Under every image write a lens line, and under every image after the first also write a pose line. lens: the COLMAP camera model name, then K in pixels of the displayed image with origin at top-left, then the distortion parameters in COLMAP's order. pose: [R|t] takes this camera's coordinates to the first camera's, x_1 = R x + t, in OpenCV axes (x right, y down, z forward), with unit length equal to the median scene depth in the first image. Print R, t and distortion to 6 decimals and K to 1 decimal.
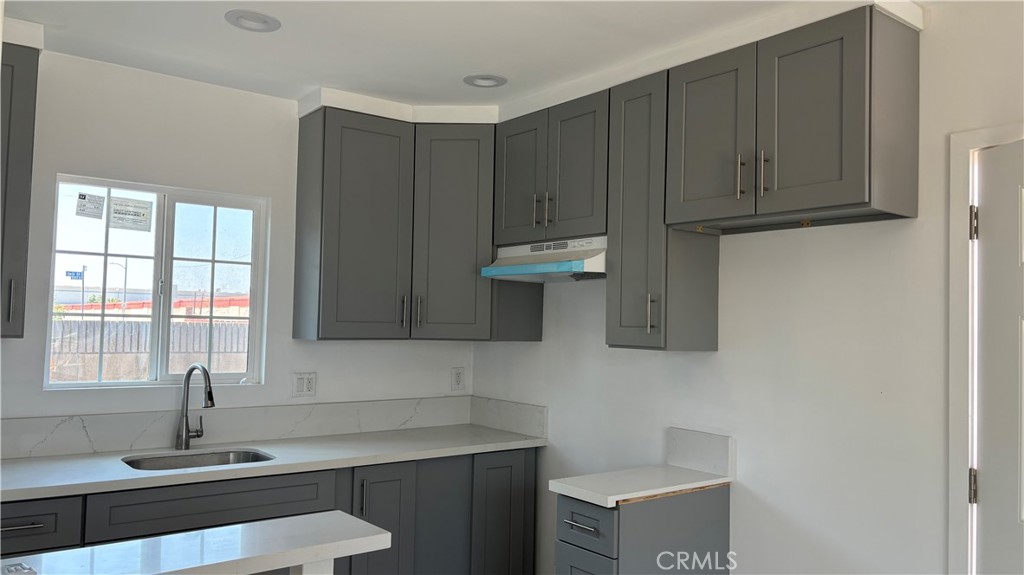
lens RADIAL K [[771.8, 0, 507.7], [0, 771.8, 288.1], [0, 0, 1]] dist [0.054378, -0.073402]
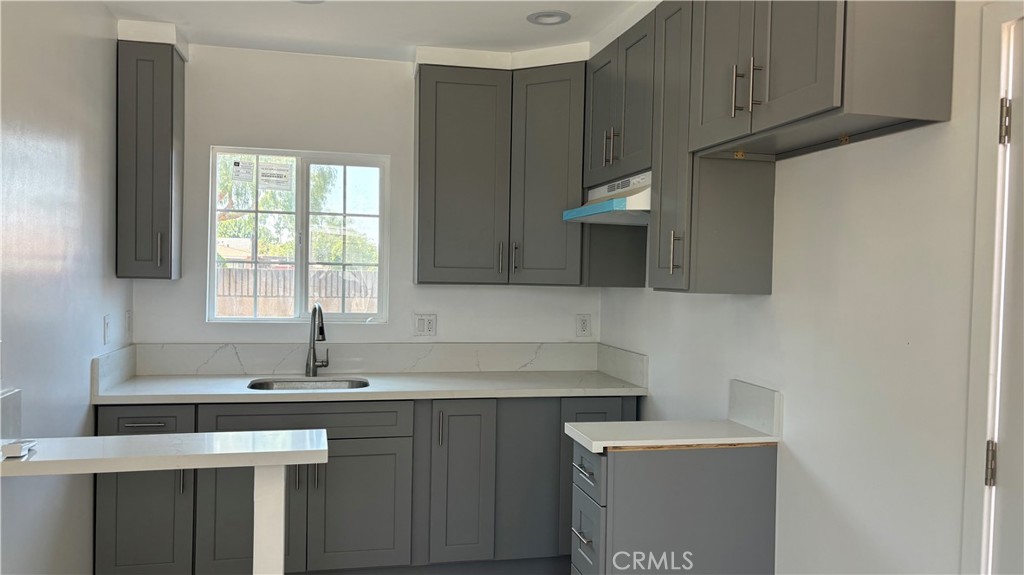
lens RADIAL K [[771.8, 0, 502.5], [0, 771.8, 290.8], [0, 0, 1]] dist [0.054378, -0.073402]
pose [[0.908406, 0.005130, -0.418057, 0.331214], [0.019739, 0.998283, 0.055141, 0.020466], [0.417623, -0.058343, 0.906745, 0.070832]]
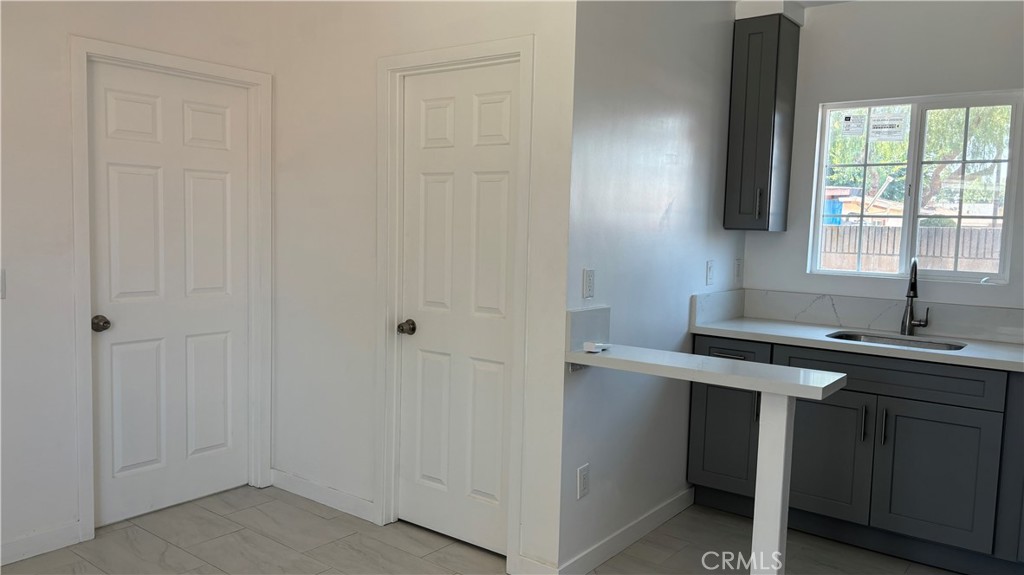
lens RADIAL K [[771.8, 0, 504.3], [0, 771.8, 289.9], [0, 0, 1]] dist [0.054378, -0.073402]
pose [[0.253190, 0.065243, -0.965214, 0.510517], [0.022600, 0.997052, 0.073323, 0.048240], [0.967152, -0.040378, 0.250970, 0.164605]]
